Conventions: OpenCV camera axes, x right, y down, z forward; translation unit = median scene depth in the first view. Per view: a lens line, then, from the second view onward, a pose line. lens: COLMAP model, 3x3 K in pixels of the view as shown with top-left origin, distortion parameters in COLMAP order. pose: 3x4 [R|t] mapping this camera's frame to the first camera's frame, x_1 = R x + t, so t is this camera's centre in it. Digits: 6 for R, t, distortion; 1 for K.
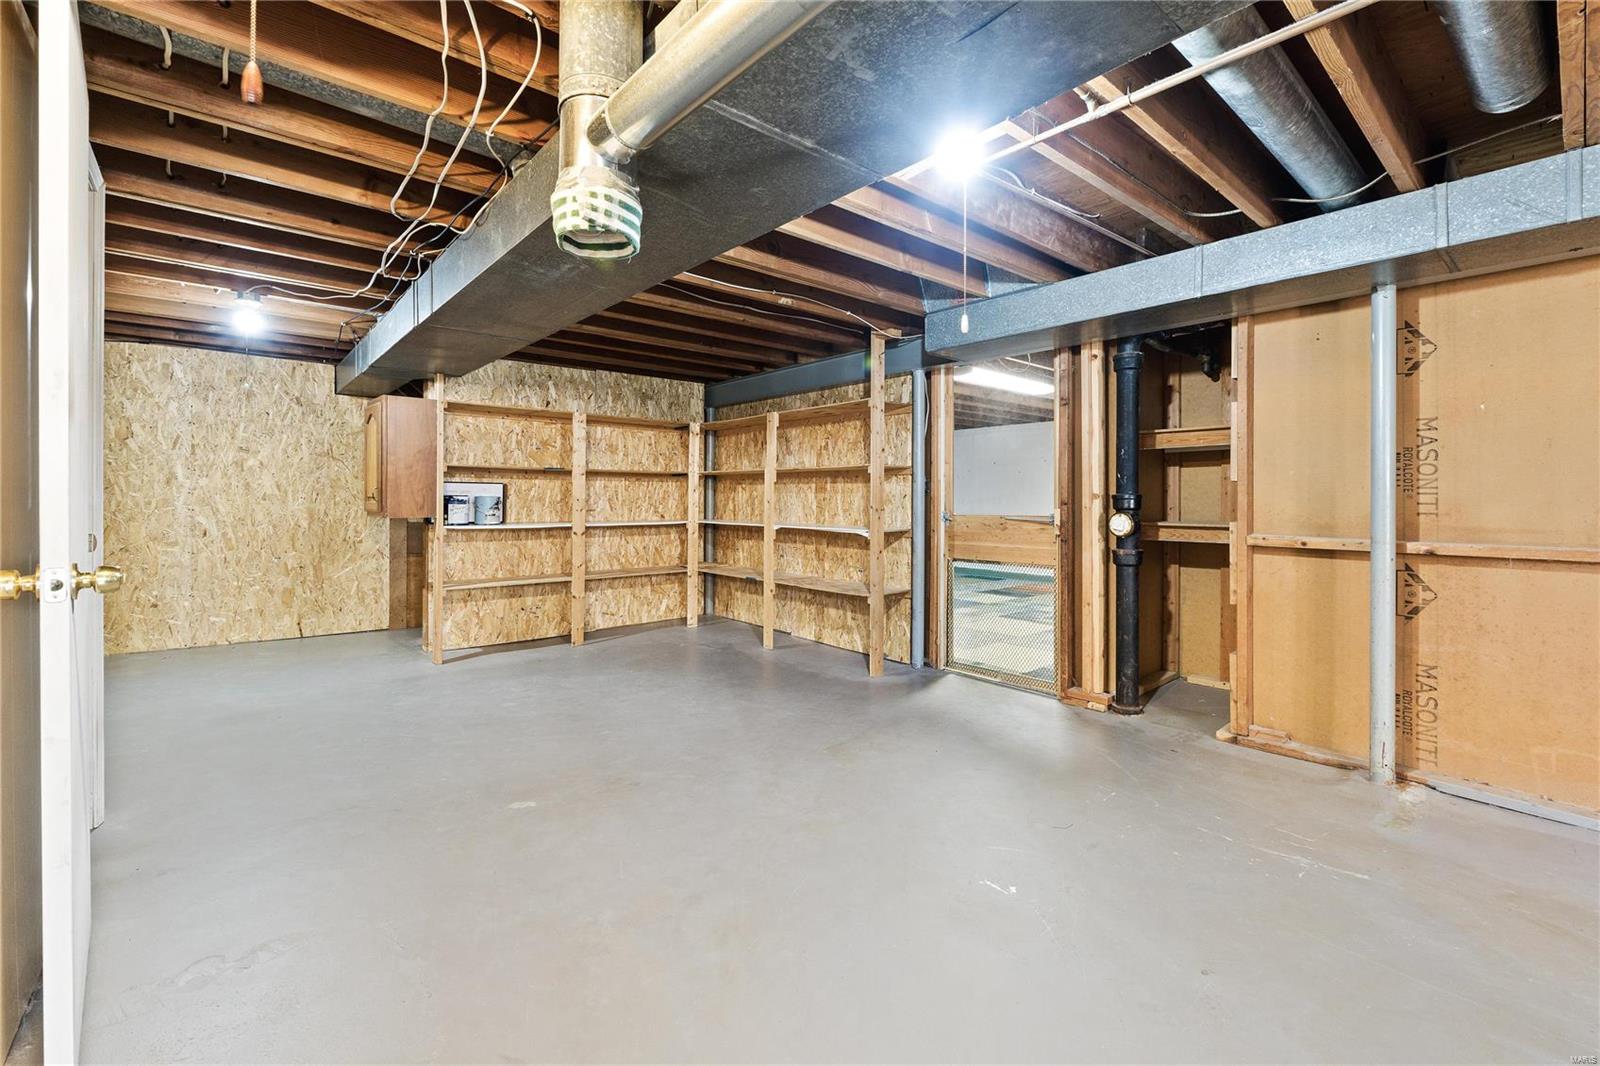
lens RADIAL K [[675.4, 0, 806.2], [0, 675.4, 518.1], [0, 0, 1]] dist [-0.007957, 0.000011]
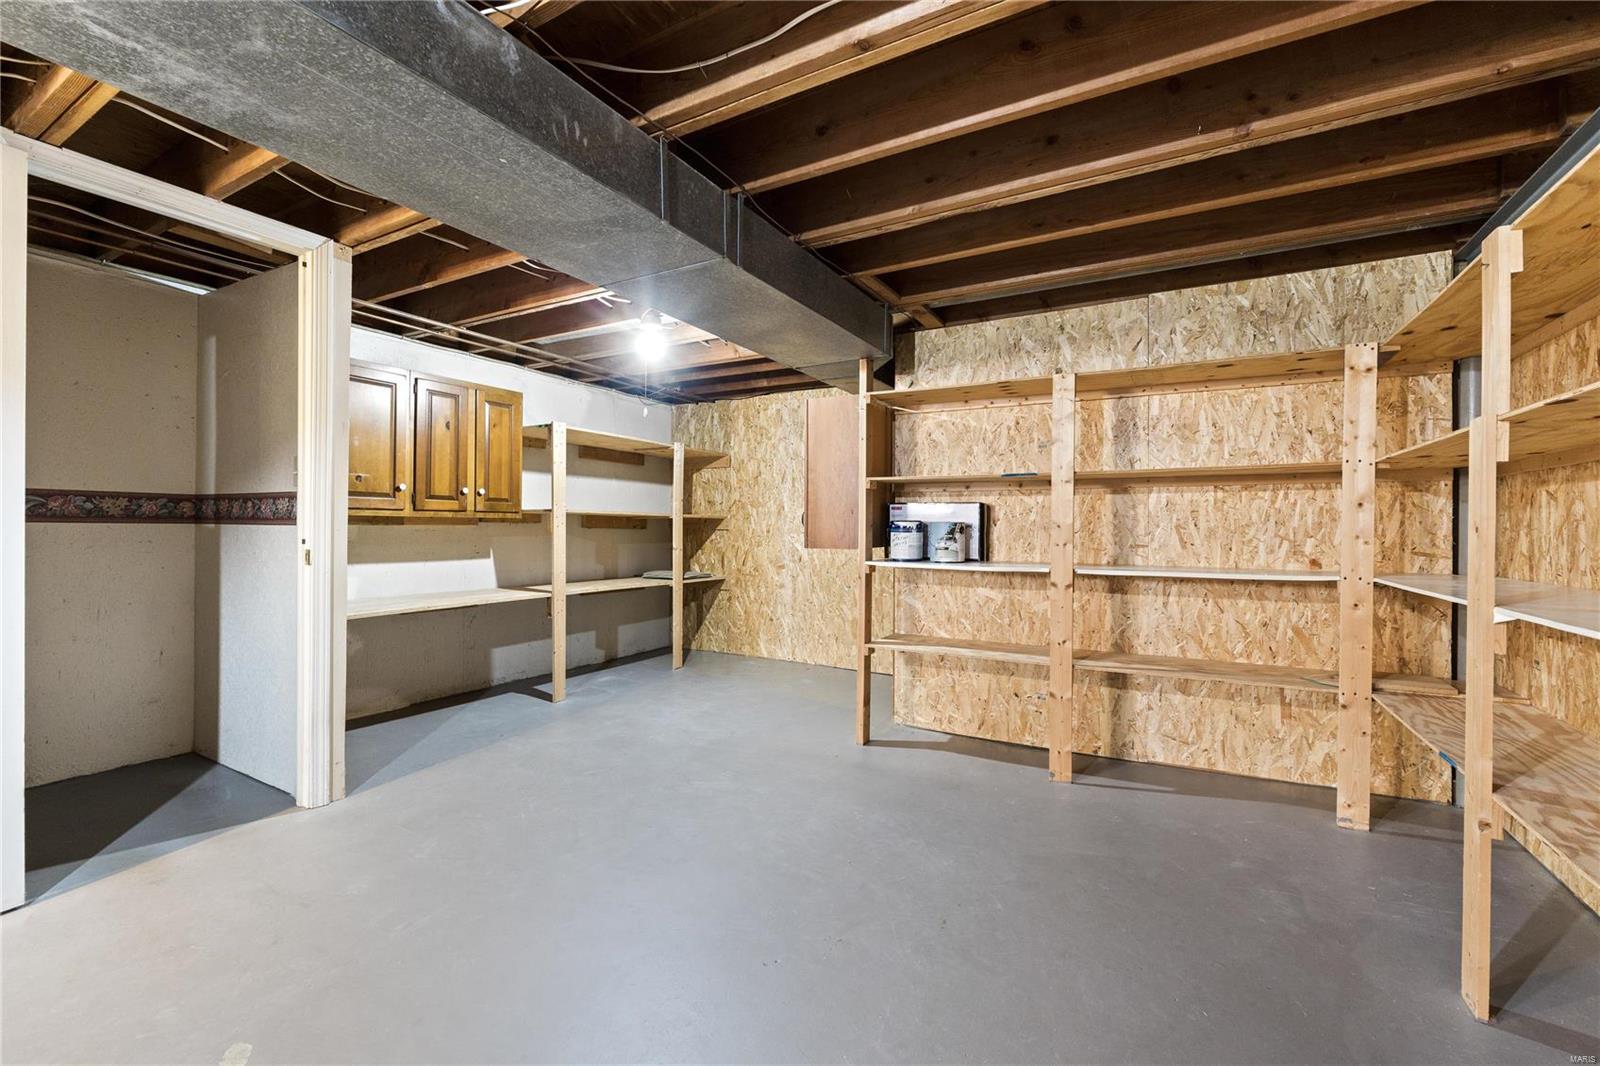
lens RADIAL K [[672.4, 0, 800.0], [0, 672.4, 533.0], [0, 0, 1]] dist [-0.003308, -0.000199]
pose [[0.338001, 0.002554, -0.941142, 0.113568], [-0.032195, 0.999442, -0.008851, -0.008590], [0.940595, 0.033292, 0.337895, 0.542876]]
